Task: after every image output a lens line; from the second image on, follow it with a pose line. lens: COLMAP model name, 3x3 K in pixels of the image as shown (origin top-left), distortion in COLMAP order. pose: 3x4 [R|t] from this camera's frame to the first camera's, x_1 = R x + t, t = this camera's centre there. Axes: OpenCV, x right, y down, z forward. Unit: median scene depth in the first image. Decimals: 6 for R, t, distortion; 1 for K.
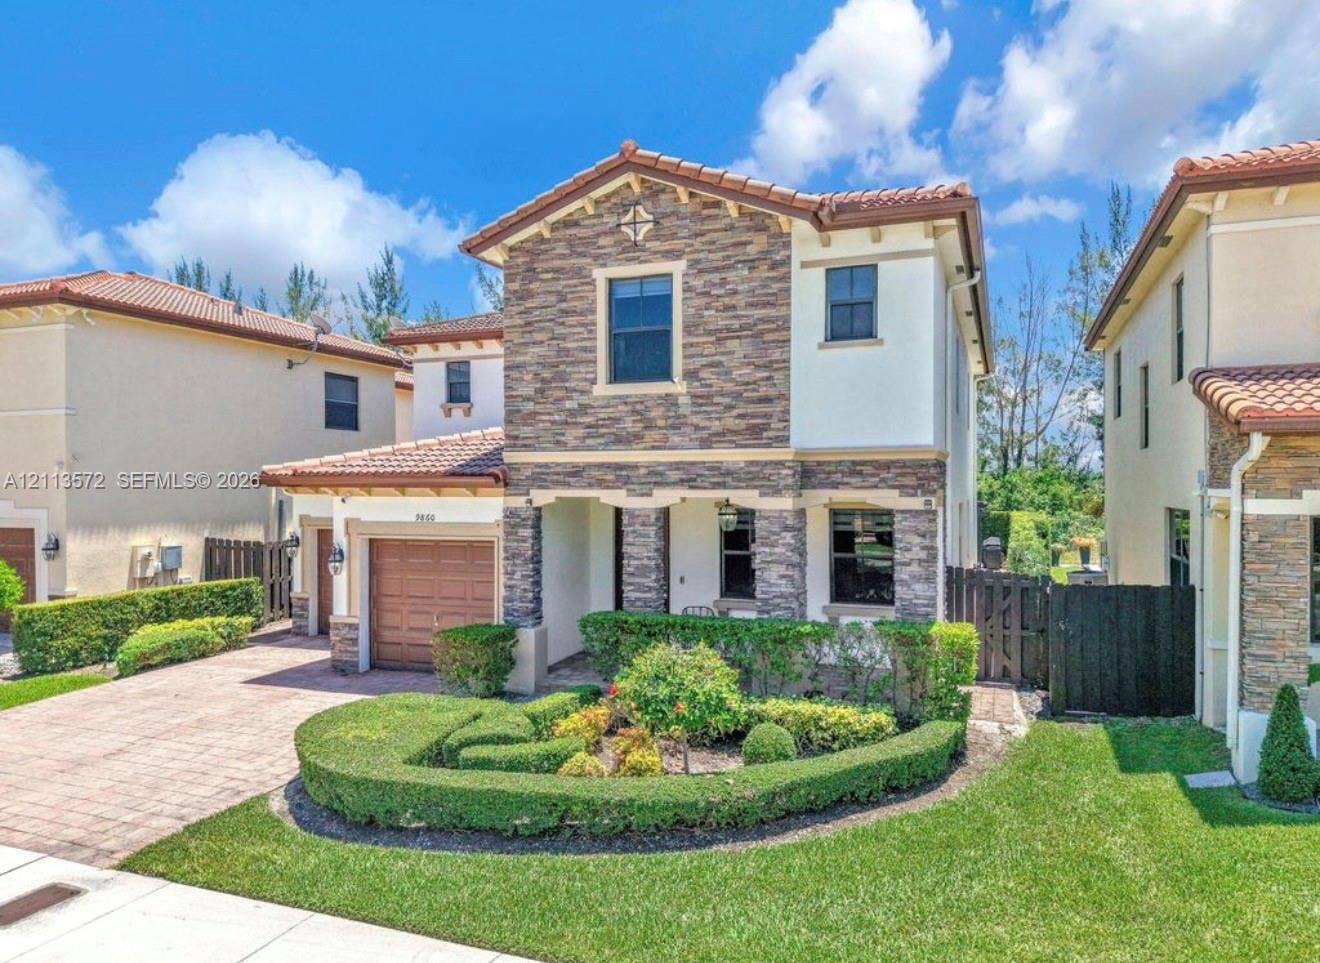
lens RADIAL K [[862.3, 0, 650.8], [0, 862.3, 485.2], [0, 0, 1]] dist [0.151246, -0.284078]
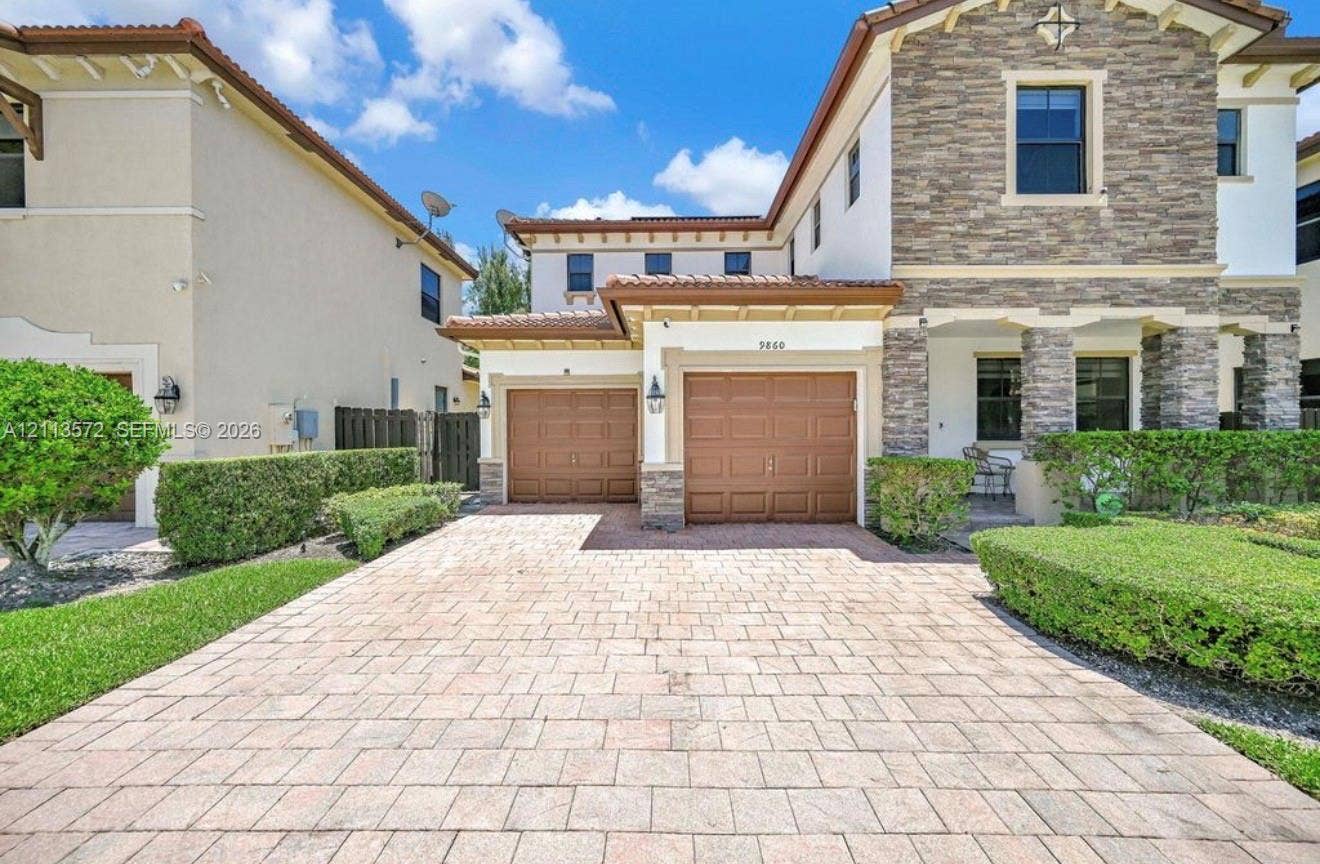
lens RADIAL K [[526.5, 0, 652.9], [0, 526.5, 435.7], [0, 0, 1]] dist [-0.001840, 0.000103]
pose [[0.937517, -0.003702, 0.347920, -0.619102], [0.003412, 0.999993, 0.001446, 0.141270], [-0.347922, -0.000168, 0.937523, 0.608540]]
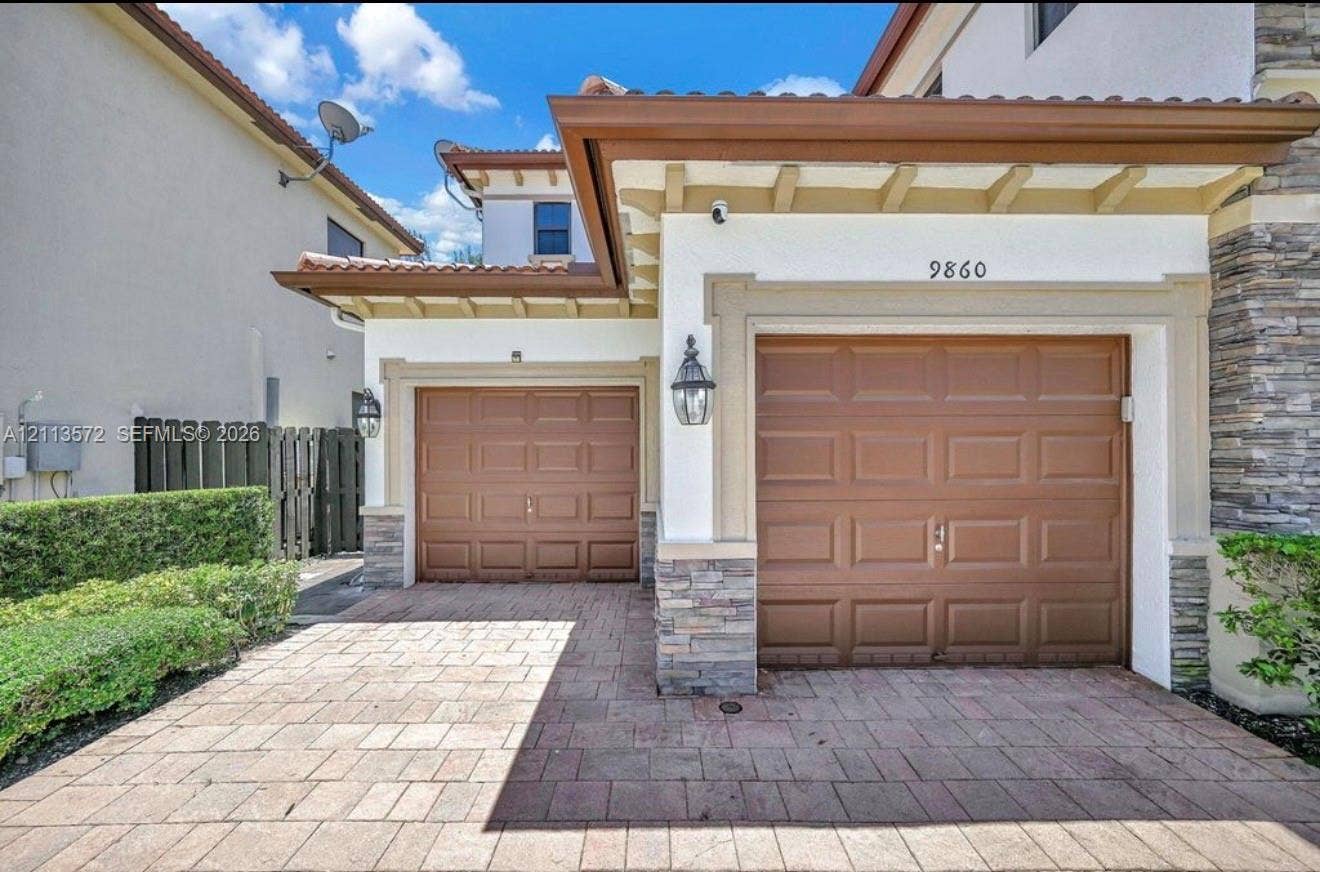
lens RADIAL K [[525.5, 0, 650.0], [0, 525.5, 453.4], [0, 0, 1]] dist [0.000042, -0.000052]
pose [[0.932678, -0.000594, 0.360710, -0.521428], [0.001933, 0.999993, -0.003351, 0.131532], [-0.360706, 0.003822, 0.932672, 0.930317]]
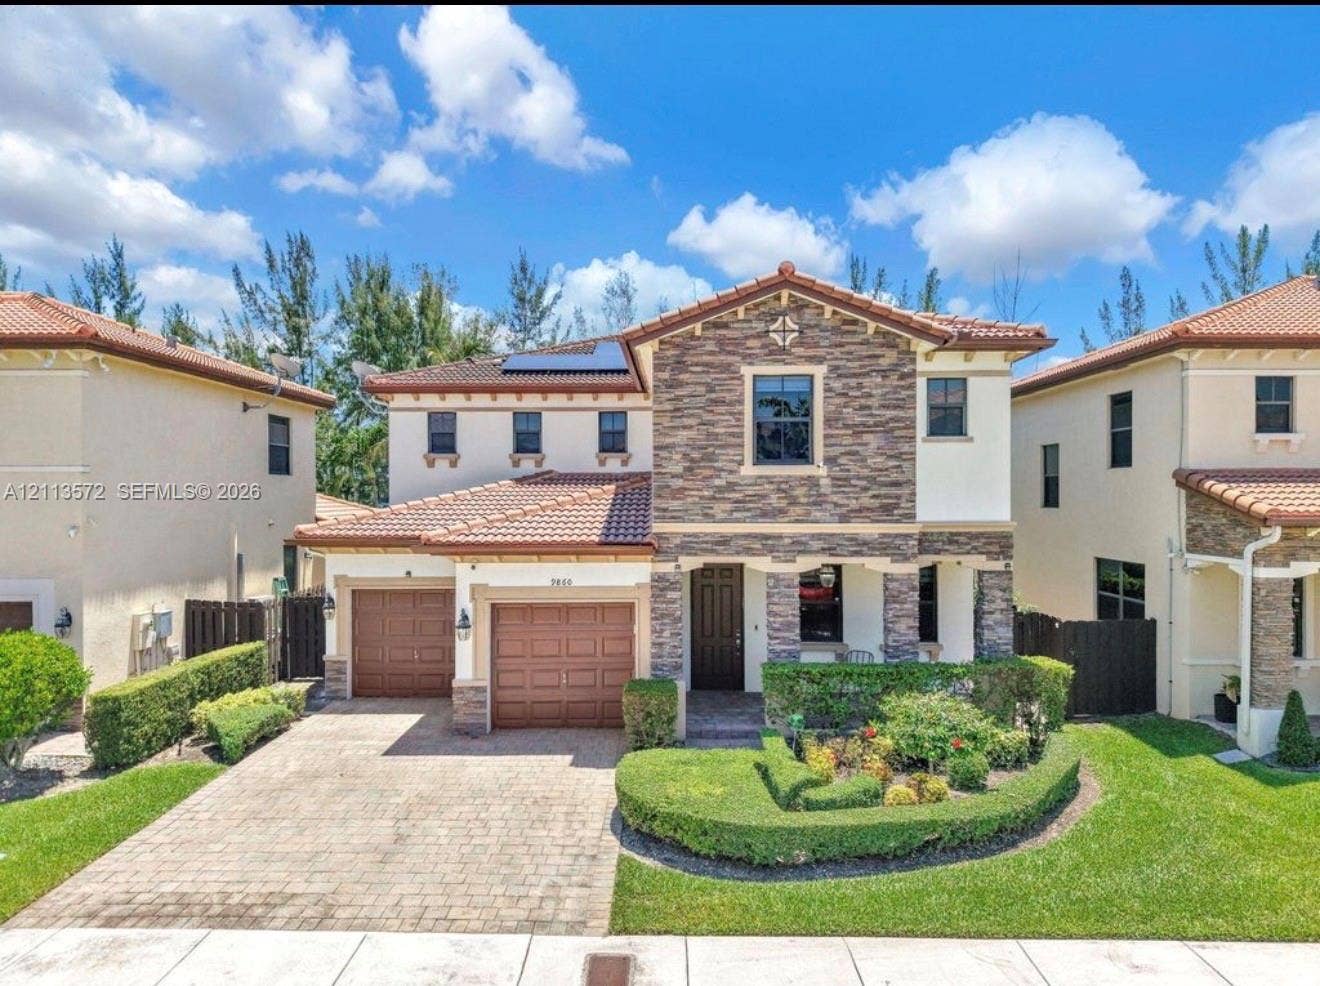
lens RADIAL K [[885.6, 0, 639.6], [0, 885.6, 496.5], [0, 0, 1]] dist [0.112406, -0.194279]
pose [[0.942596, -0.000675, 0.333936, -0.593601], [0.001001, 0.999999, -0.000804, -0.075081], [-0.333935, 0.001092, 0.942595, -0.068353]]
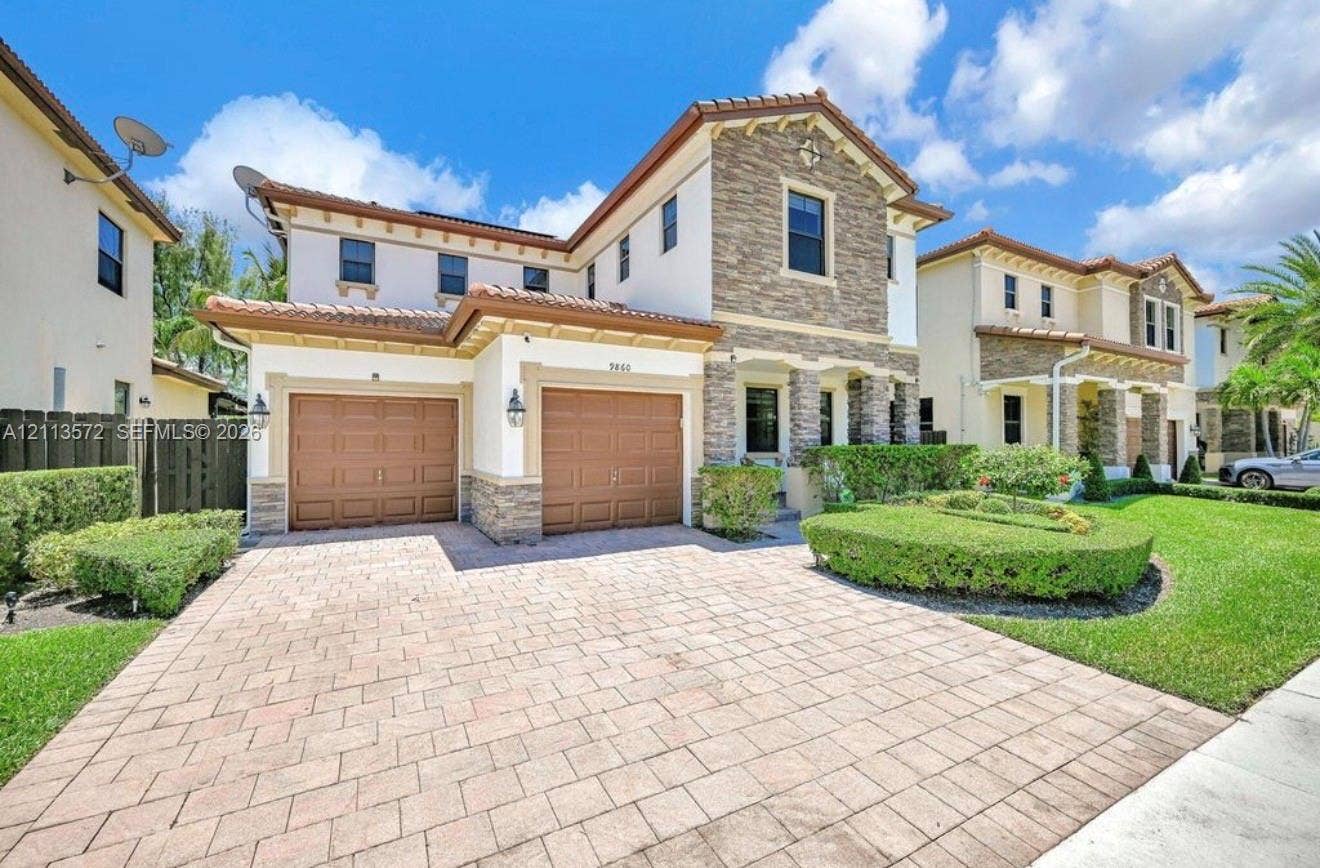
lens RADIAL K [[532.9, 0, 660.0], [0, 532.9, 434.0], [0, 0, 1]] dist [-0.000986, -0.000087]
pose [[0.643273, 0.015204, 0.765486, -0.760993], [0.003449, 0.999735, -0.022754, 0.139188], [-0.765629, 0.017277, 0.643050, 0.654262]]
